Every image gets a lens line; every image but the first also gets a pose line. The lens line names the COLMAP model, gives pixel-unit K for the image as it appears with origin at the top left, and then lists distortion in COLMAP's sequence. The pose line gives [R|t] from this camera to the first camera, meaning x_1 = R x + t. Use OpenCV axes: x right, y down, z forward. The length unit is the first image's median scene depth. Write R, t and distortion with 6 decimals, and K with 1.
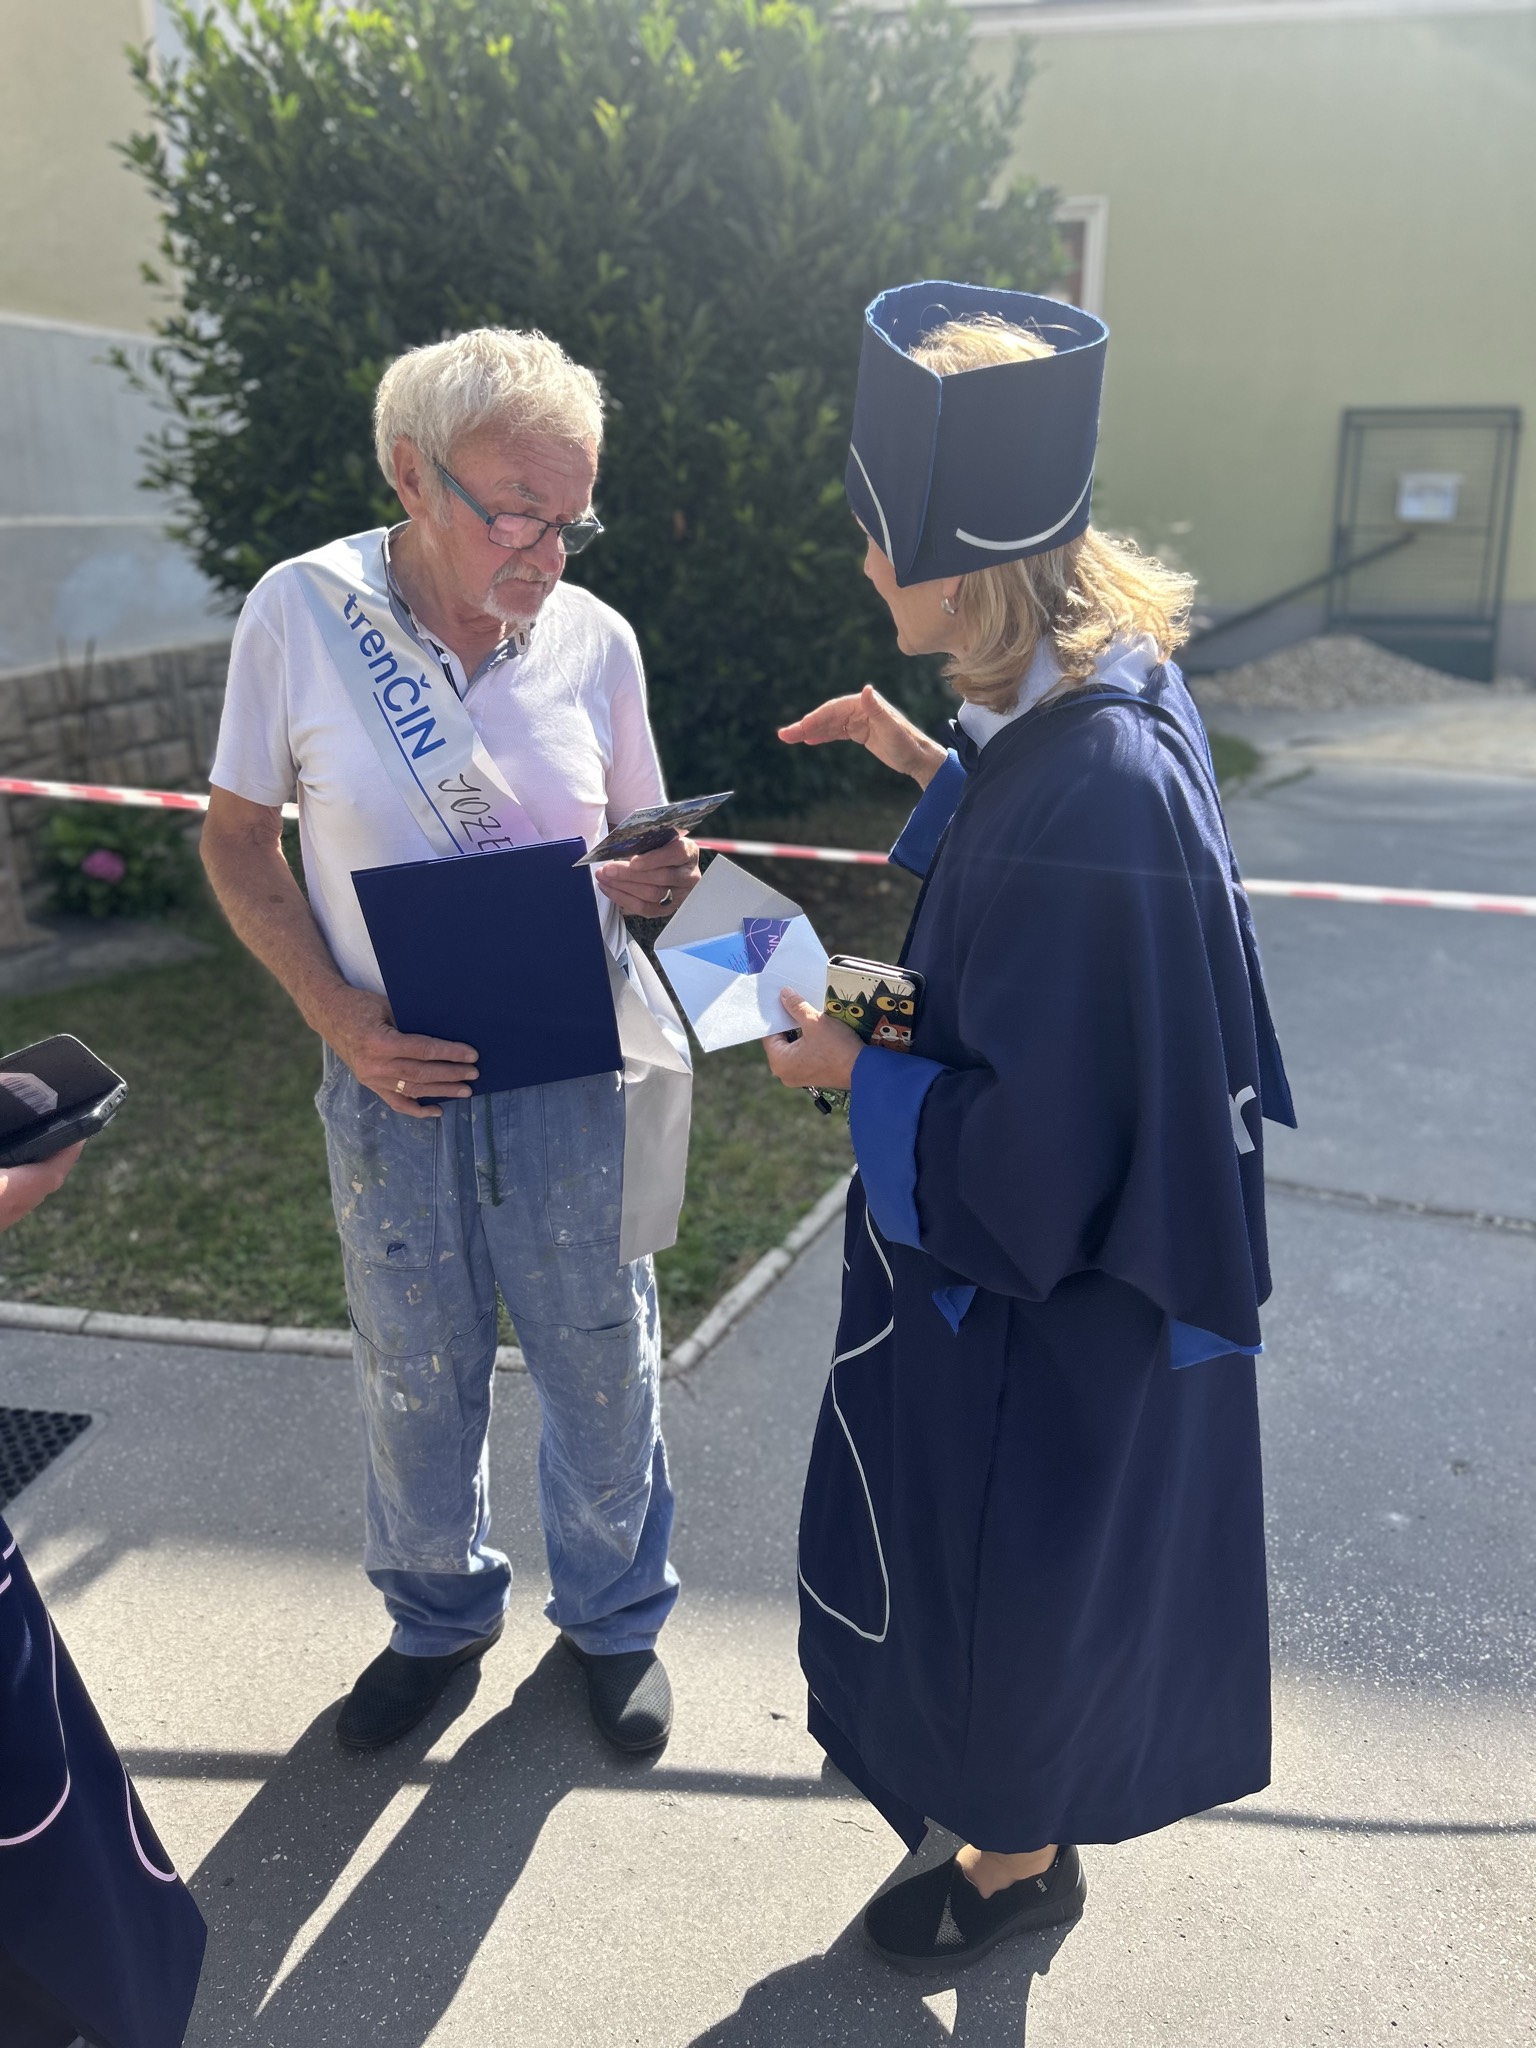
lens RADIAL K [[1532.3, 0, 768.0], [0, 1532.3, 1024.0], [0, 0, 1]] dist [0.058052, -0.059933]
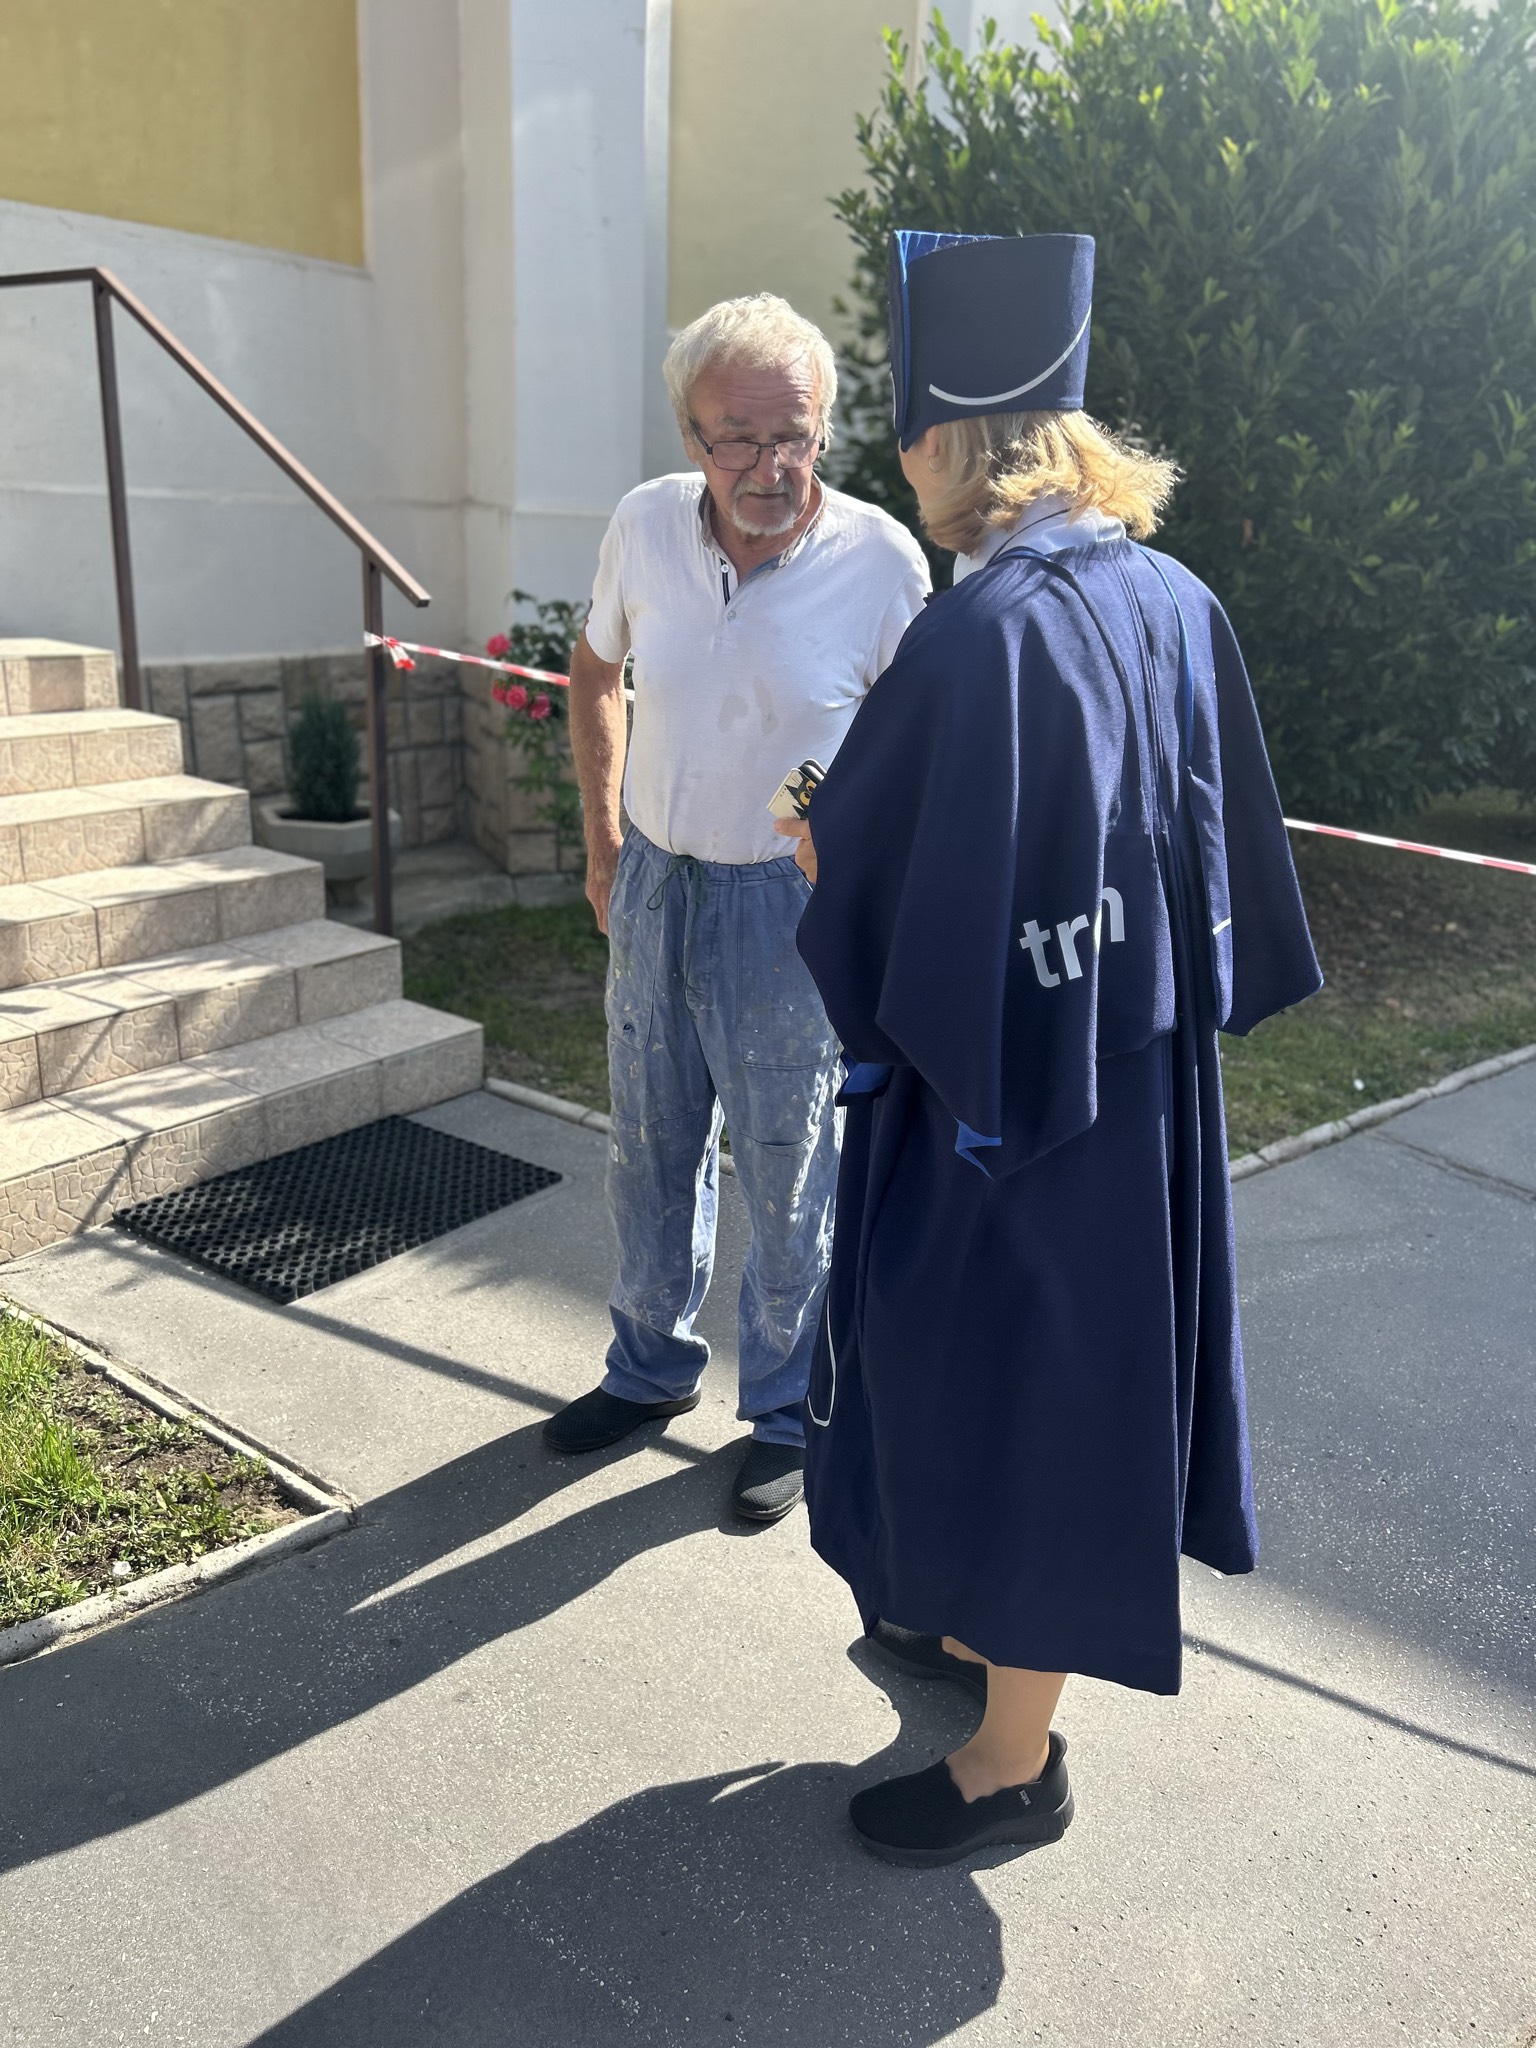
lens RADIAL K [[1537.2, 0, 769.7], [0, 1537.2, 1024.9], [0, 0, 1]] dist [0.023515, -0.014682]
pose [[0.897592, 0.179165, -0.402776, 0.141549], [-0.187781, 0.982039, 0.018363, 0.049070], [0.398832, 0.059152, 0.915114, -0.074531]]
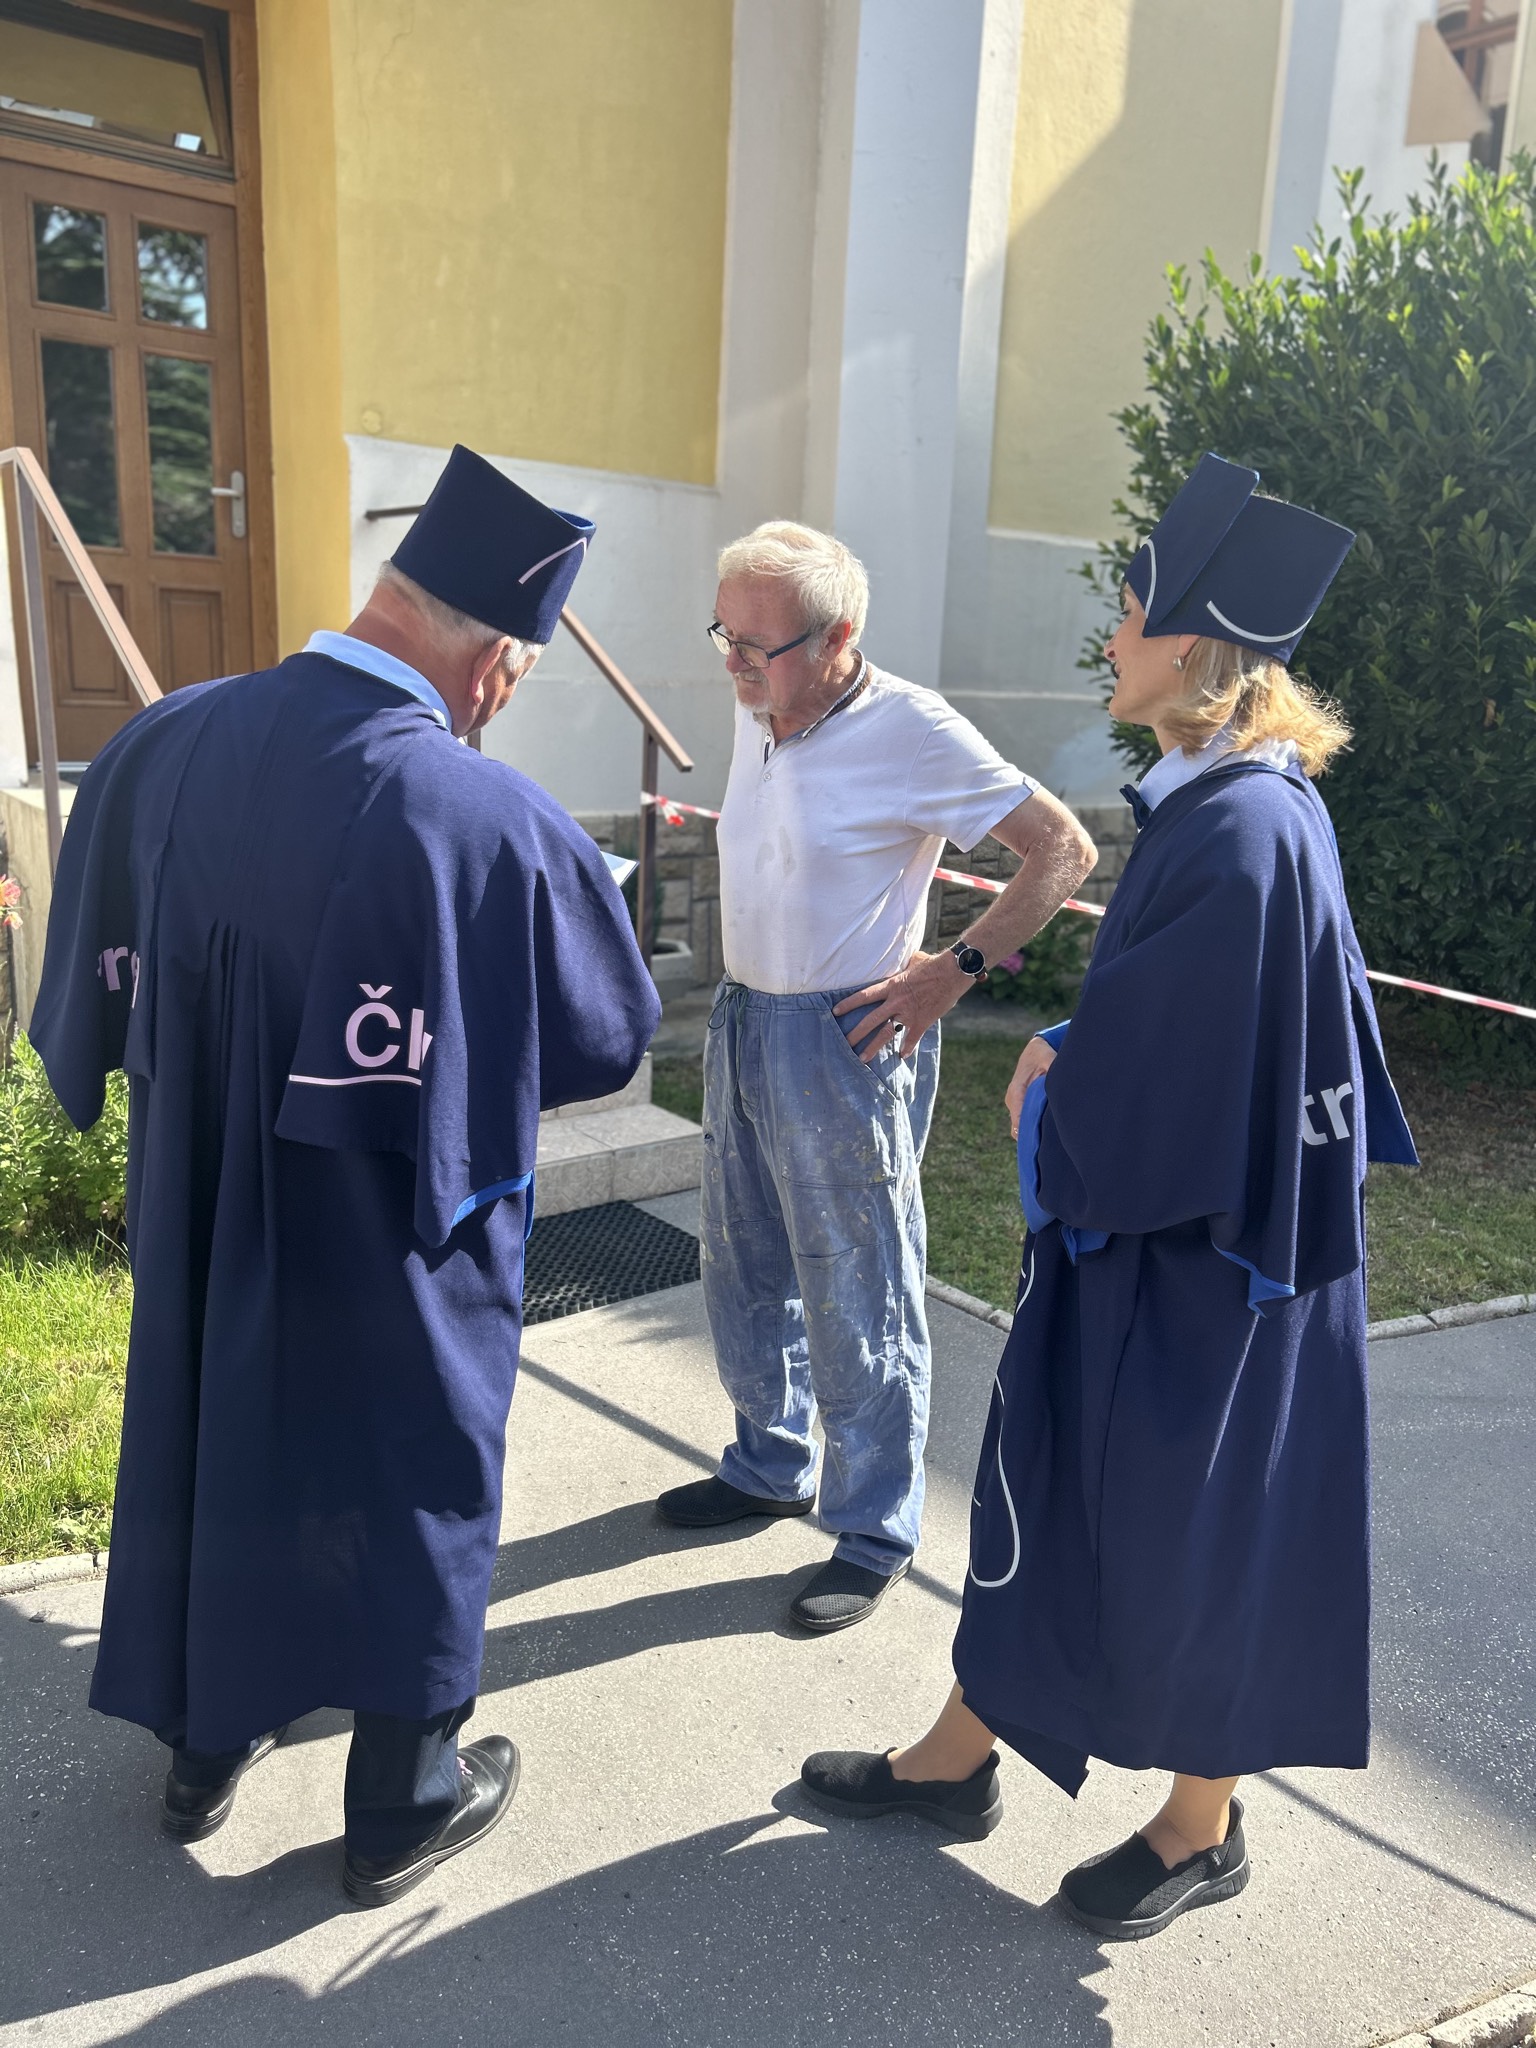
lens RADIAL K [[1524.2, 0, 767.9], [0, 1524.2, 1032.5], [0, 0, 1]] dist [0.047681, -0.050461]
pose [[0.753871, 0.187621, -0.629664, 0.295192], [-0.259160, 0.965571, -0.022571, 0.046754], [0.603750, 0.180200, 0.776540, -0.095943]]
